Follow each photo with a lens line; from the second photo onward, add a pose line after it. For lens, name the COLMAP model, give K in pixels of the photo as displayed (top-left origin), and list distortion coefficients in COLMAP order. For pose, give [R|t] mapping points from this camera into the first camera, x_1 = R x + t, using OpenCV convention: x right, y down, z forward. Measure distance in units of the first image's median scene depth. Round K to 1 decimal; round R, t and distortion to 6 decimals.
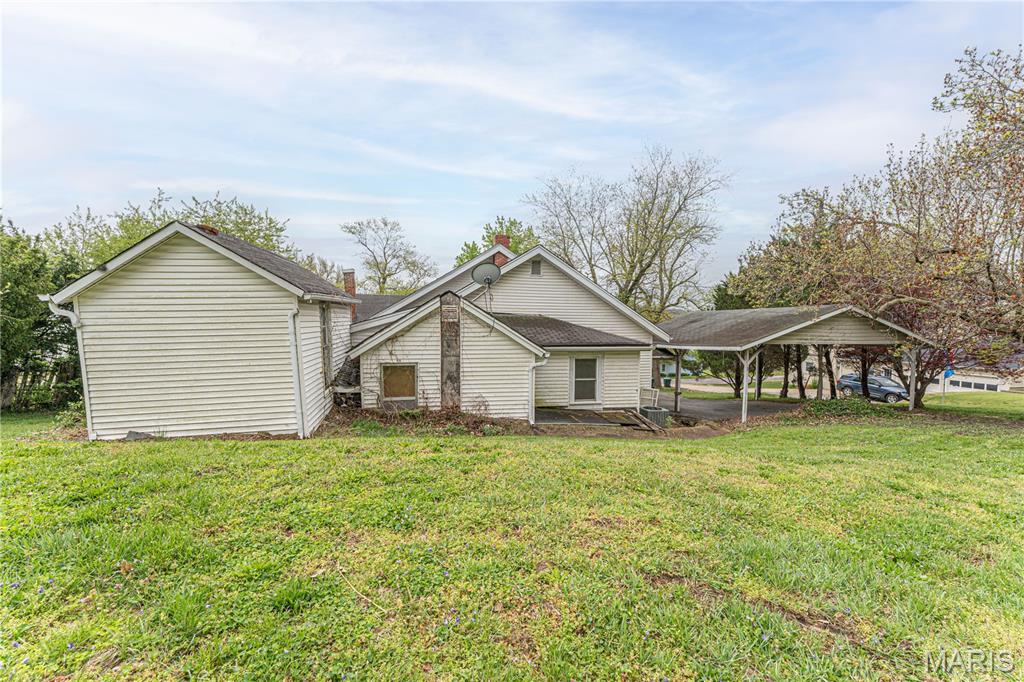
lens RADIAL K [[409.9, 0, 512.0], [0, 409.9, 341.0], [0, 0, 1]] dist [-0.002291, -0.000304]
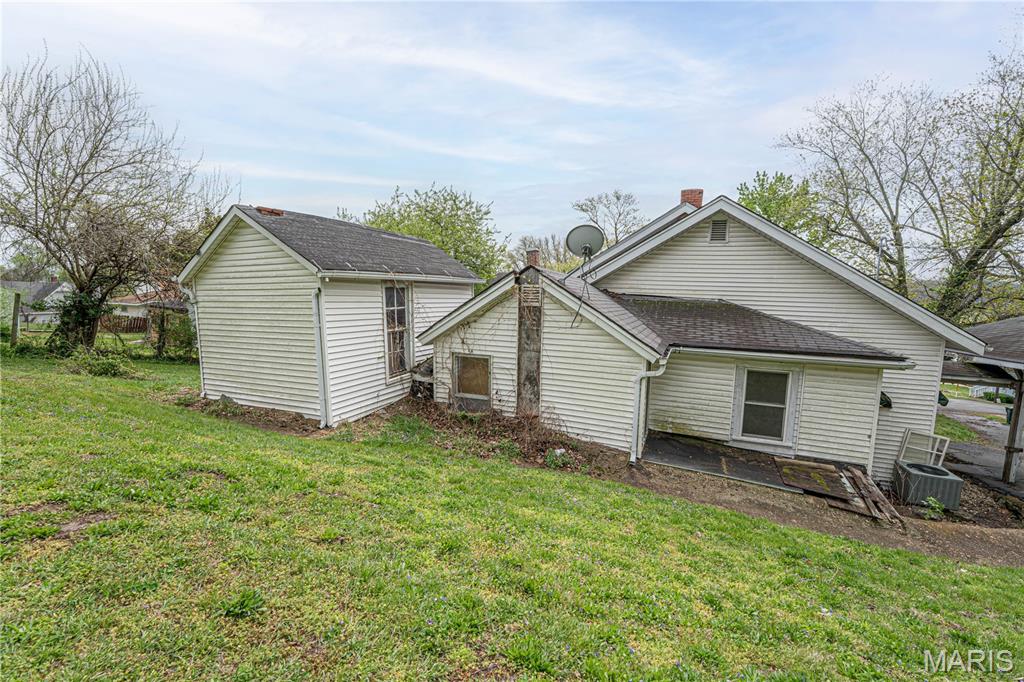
lens RADIAL K [[433.0, 0, 512.0], [0, 433.0, 341.0], [0, 0, 1]] dist [-0.020579, 0.000351]
pose [[0.829914, 0.071090, -0.553343, 0.269957], [-0.050158, 0.997339, 0.052904, -0.023000], [0.555632, -0.016151, 0.831272, 0.301897]]
